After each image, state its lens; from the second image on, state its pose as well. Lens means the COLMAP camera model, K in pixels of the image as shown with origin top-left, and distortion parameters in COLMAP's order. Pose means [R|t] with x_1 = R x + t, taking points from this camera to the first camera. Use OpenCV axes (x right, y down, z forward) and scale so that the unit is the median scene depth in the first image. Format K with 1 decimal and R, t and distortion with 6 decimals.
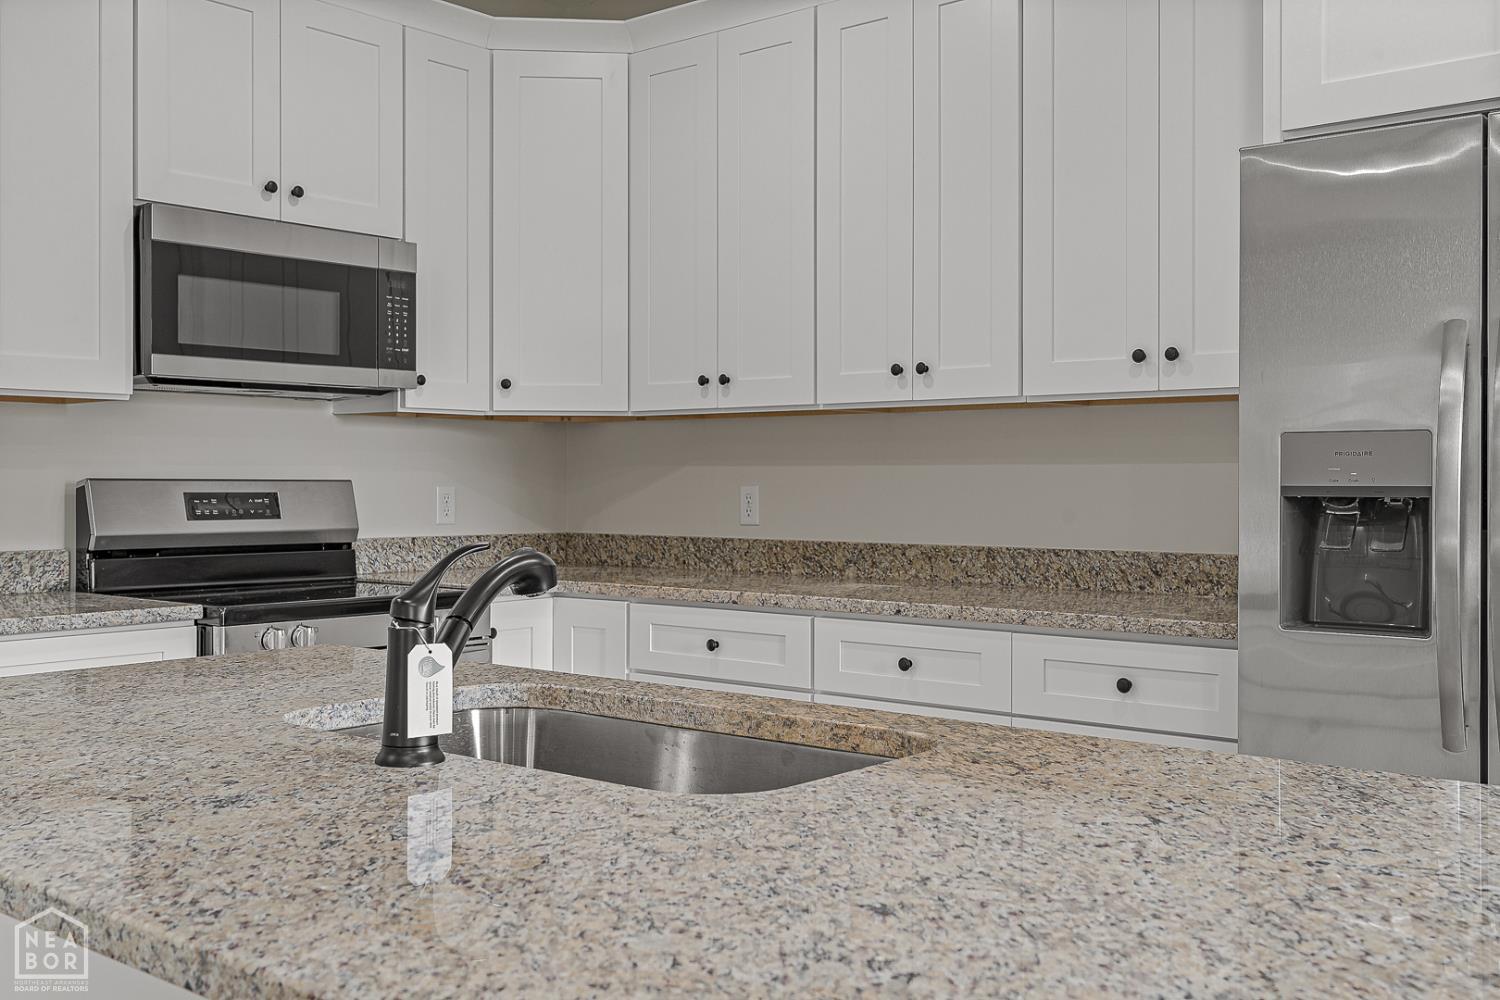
lens RADIAL K [[1495.2, 0, 750.2], [0, 1495.2, 492.4], [0, 0, 1]] dist [0.022475, 0.000000]
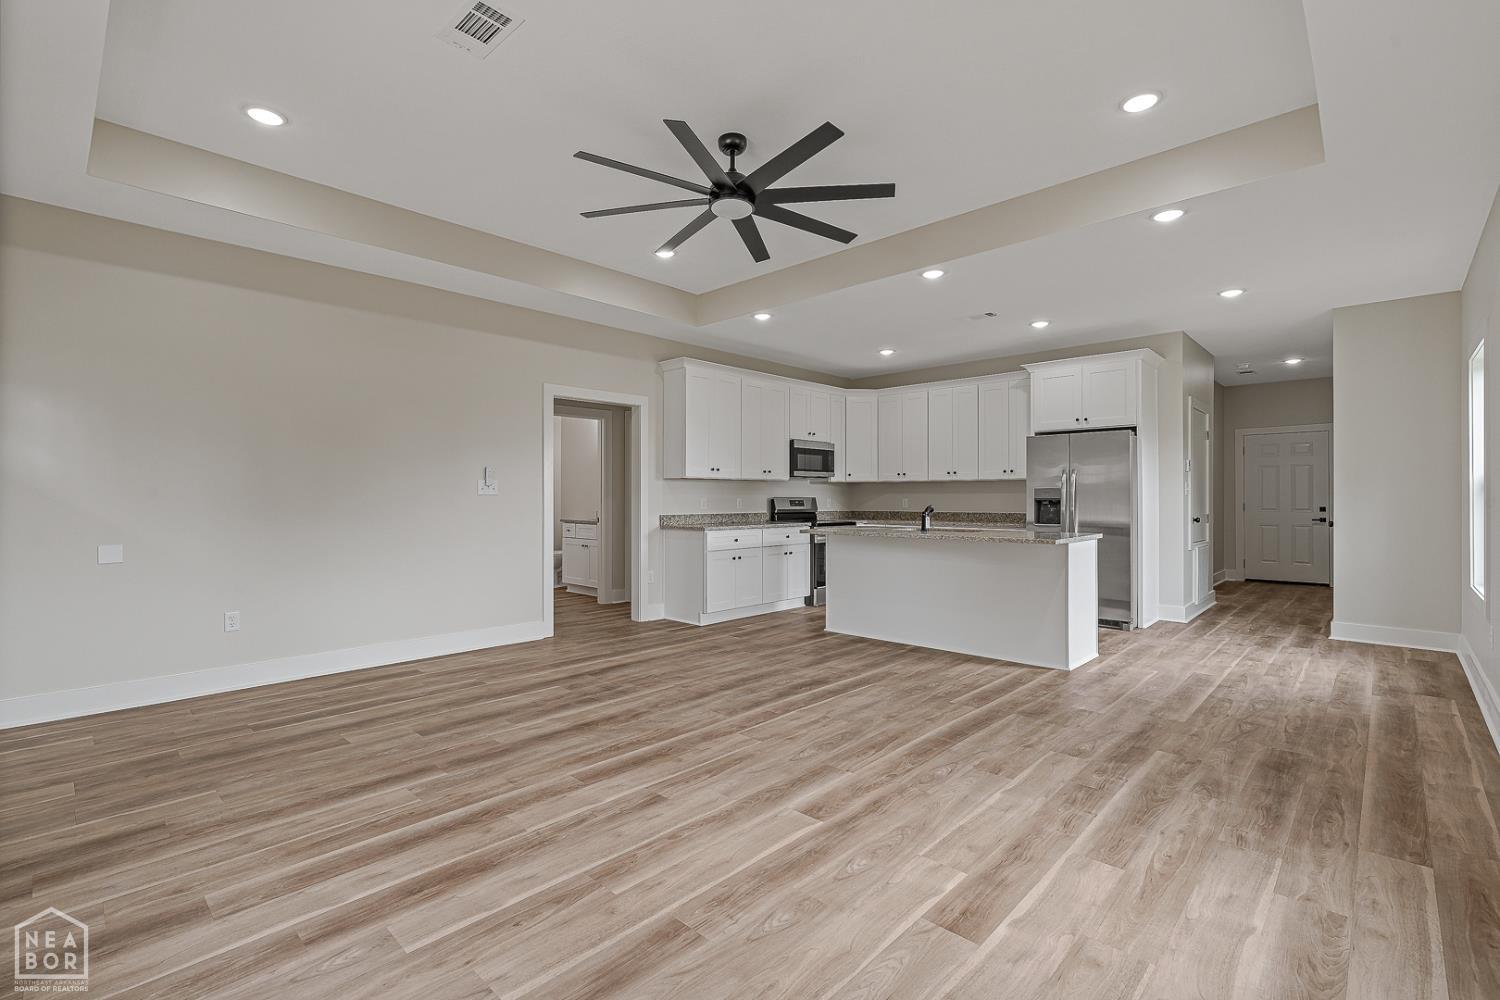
lens RADIAL K [[674.8, 0, 754.8], [0, 674.8, 500.0], [0, 0, 1]] dist [-0.003917, -0.000403]
pose [[0.998229, -0.000660, -0.059492, -0.368150], [0.000277, 0.999979, -0.006433, 0.012748], [0.059495, 0.006405, 0.998208, -1.078682]]
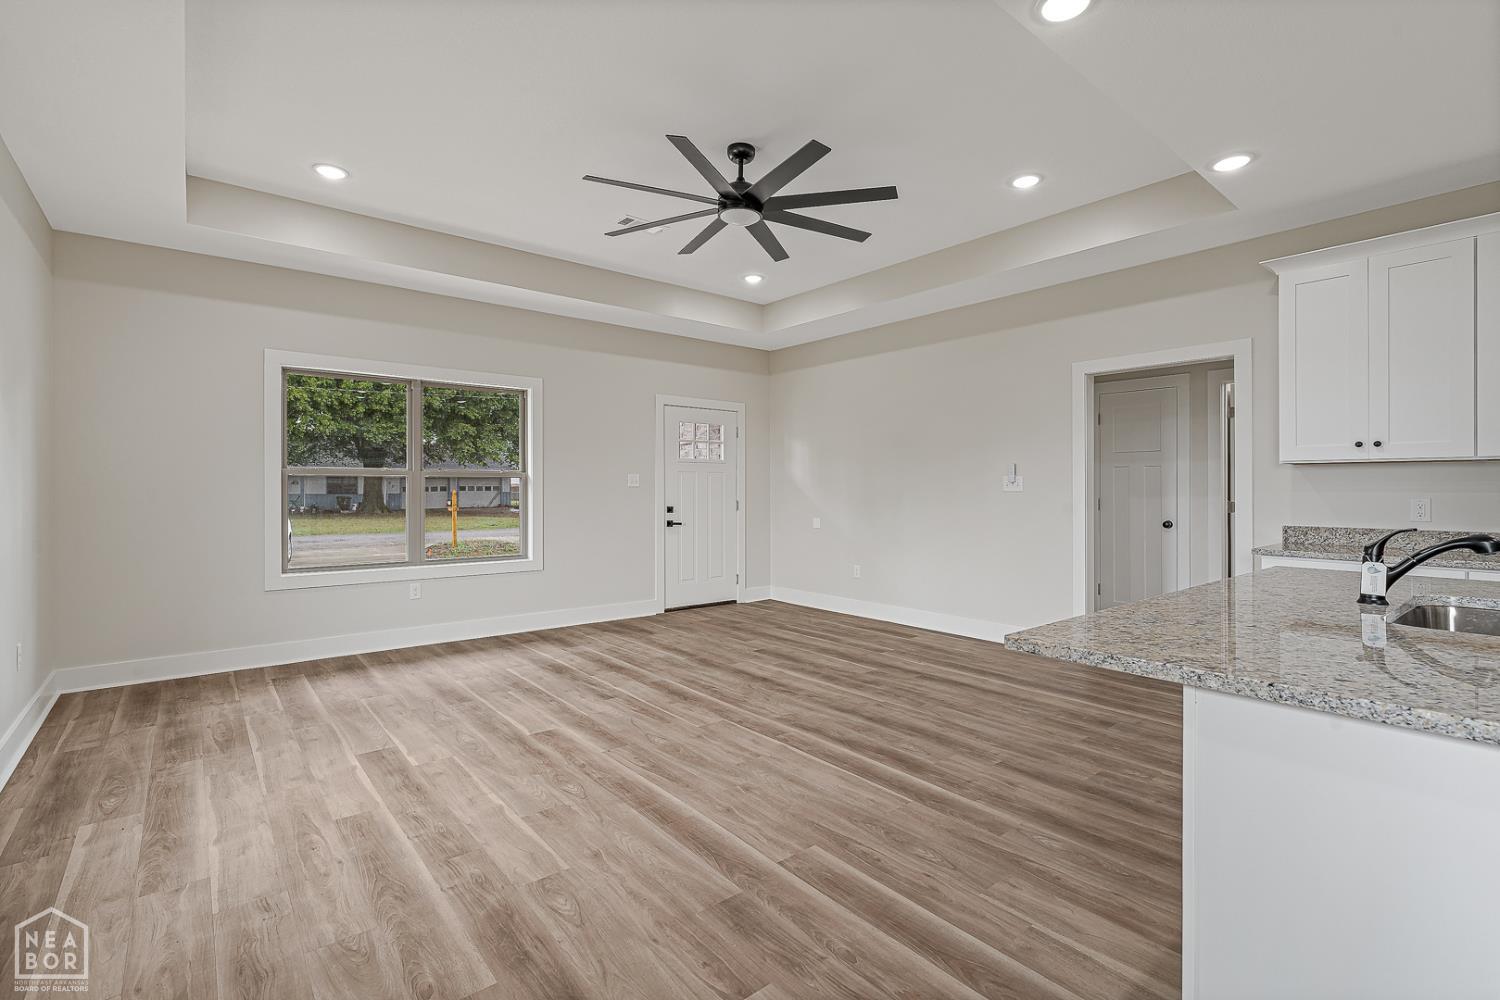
lens RADIAL K [[674.8, 0, 746.3], [0, 674.8, 495.9], [0, 0, 1]] dist [-0.003917, -0.000403]
pose [[-0.181868, 0.009186, -0.983280, 0.489075], [-0.012048, 0.999860, 0.011569, -0.008229], [0.983249, 0.013950, -0.181732, 0.032495]]
